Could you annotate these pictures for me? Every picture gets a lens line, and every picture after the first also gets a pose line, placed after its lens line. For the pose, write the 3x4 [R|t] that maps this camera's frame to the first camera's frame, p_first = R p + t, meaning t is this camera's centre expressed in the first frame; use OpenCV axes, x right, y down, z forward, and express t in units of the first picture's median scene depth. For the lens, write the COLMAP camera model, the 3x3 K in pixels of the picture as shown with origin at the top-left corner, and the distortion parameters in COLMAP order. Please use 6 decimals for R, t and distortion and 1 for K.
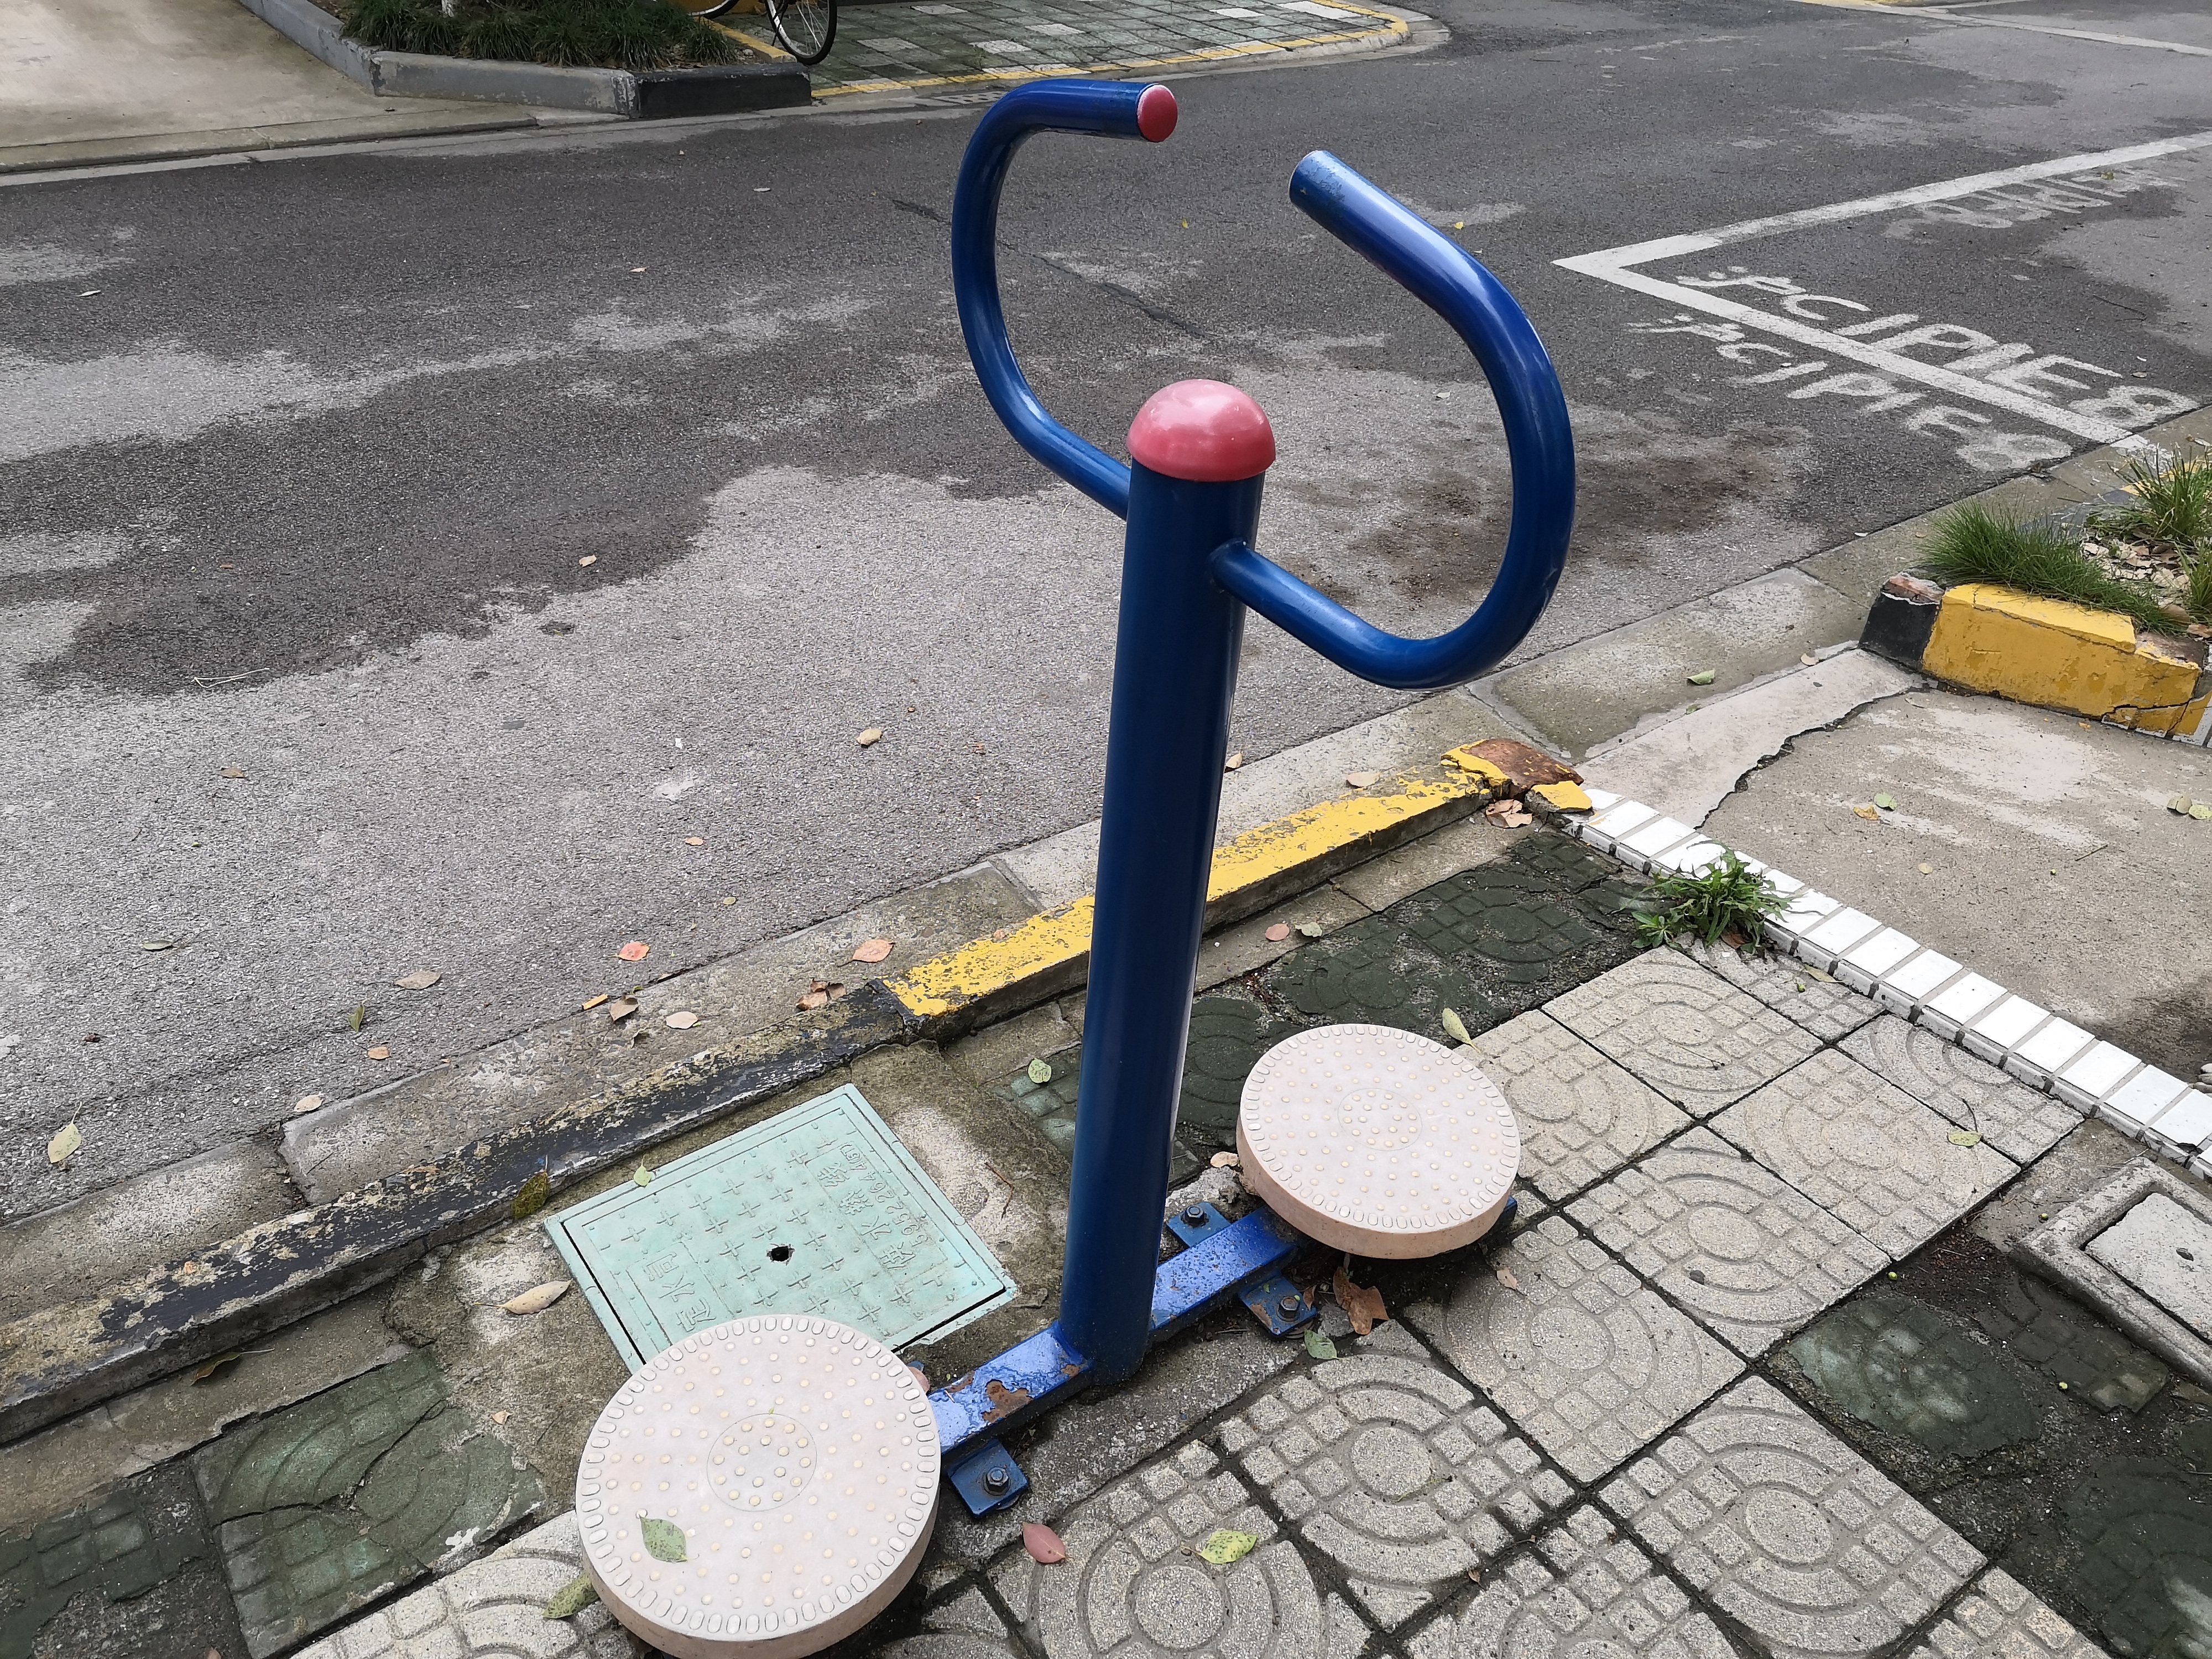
lens RADIAL K [[1568.9, 0, 1109.4], [0, 1568.9, 765.6], [0, 0, 1]] dist [0.122606, -0.159946]
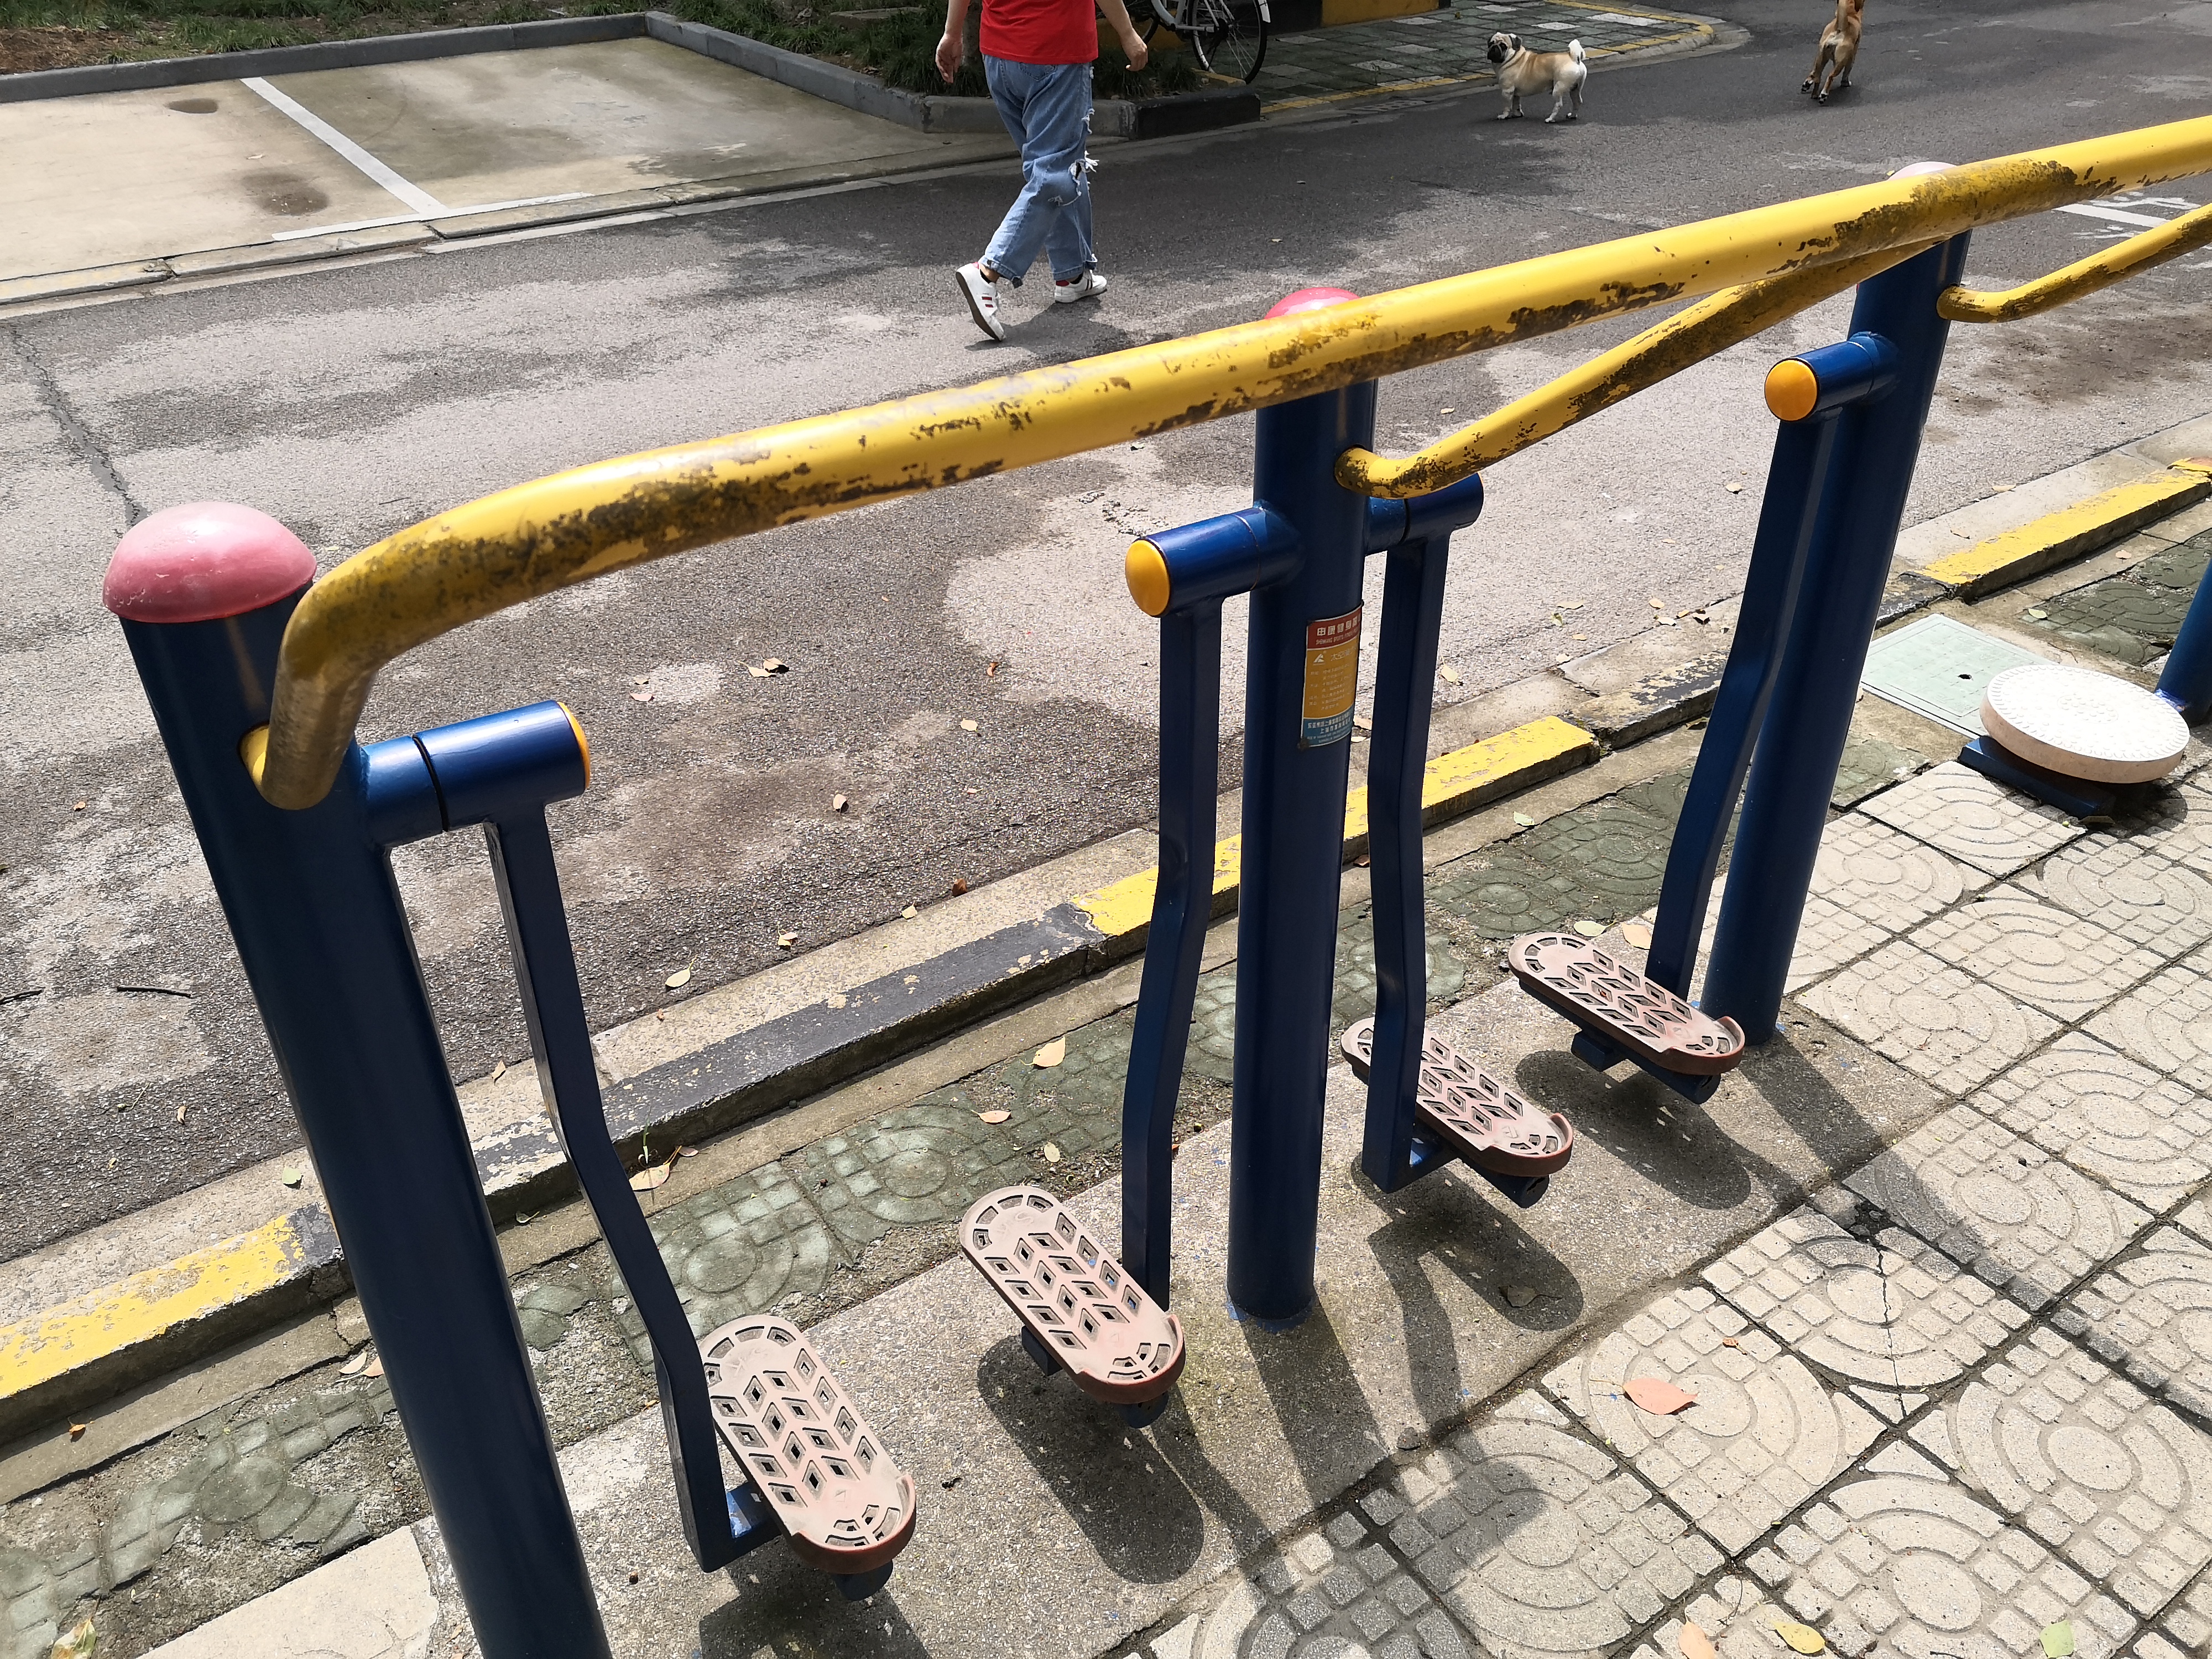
lens RADIAL K [[1638.9, 0, 1120.2], [0, 1638.9, 828.9], [0, 0, 1]] dist [0.075508, -0.083686]
pose [[0.998396, -0.045440, -0.033781, -0.265572], [0.045061, 0.998913, -0.011896, 0.112442], [0.034284, 0.010355, 0.999358, -0.207594]]
